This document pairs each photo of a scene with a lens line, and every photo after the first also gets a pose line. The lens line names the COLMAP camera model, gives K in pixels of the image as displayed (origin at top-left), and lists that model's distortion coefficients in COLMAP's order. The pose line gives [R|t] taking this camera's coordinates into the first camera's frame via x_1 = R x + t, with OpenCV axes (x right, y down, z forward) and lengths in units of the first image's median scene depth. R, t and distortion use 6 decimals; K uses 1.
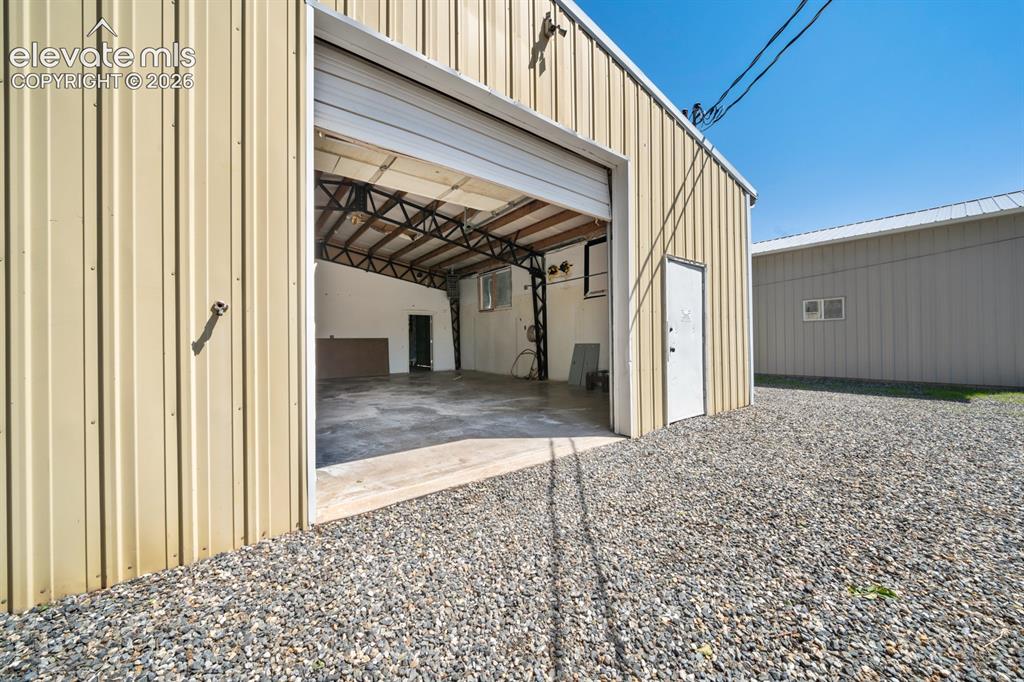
lens RADIAL K [[352.0, 0, 520.8], [0, 352.0, 343.2], [0, 0, 1]] dist [-0.001358, -0.000007]
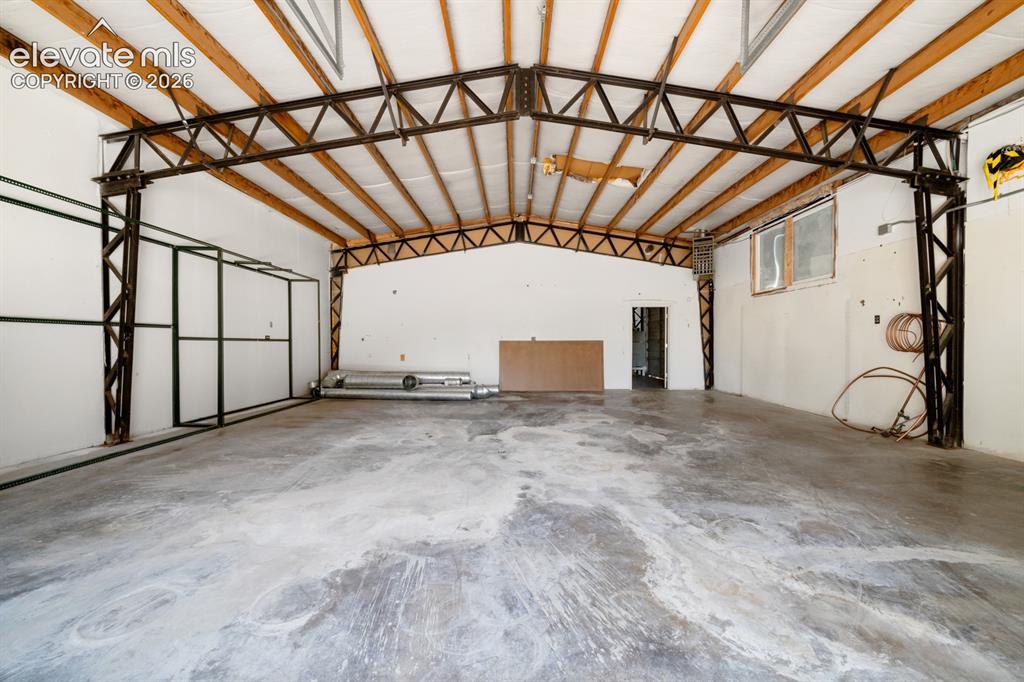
lens RADIAL K [[352.0, 0, 520.1], [0, 352.0, 348.3], [0, 0, 1]] dist [-0.001358, -0.000007]
pose [[0.788150, 0.018567, -0.615203, -0.070231], [-0.010022, 0.999800, 0.017334, -0.010161], [0.615401, -0.007496, 0.788178, 0.348024]]
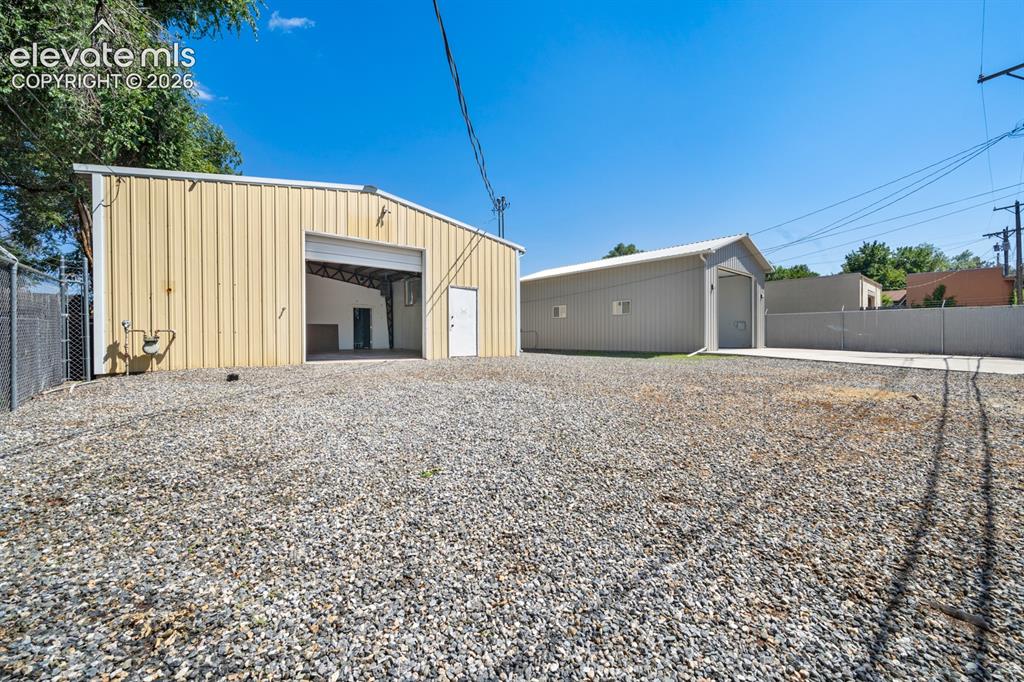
lens RADIAL K [[379.7, 0, 511.8], [0, 379.7, 341.5], [0, 0, 1]] dist [-0.001305, -0.000024]
pose [[0.999023, 0.006755, 0.043669, 0.269233], [-0.007164, 0.999932, 0.009200, 0.037968], [-0.043604, -0.009504, 0.999004, -0.586531]]
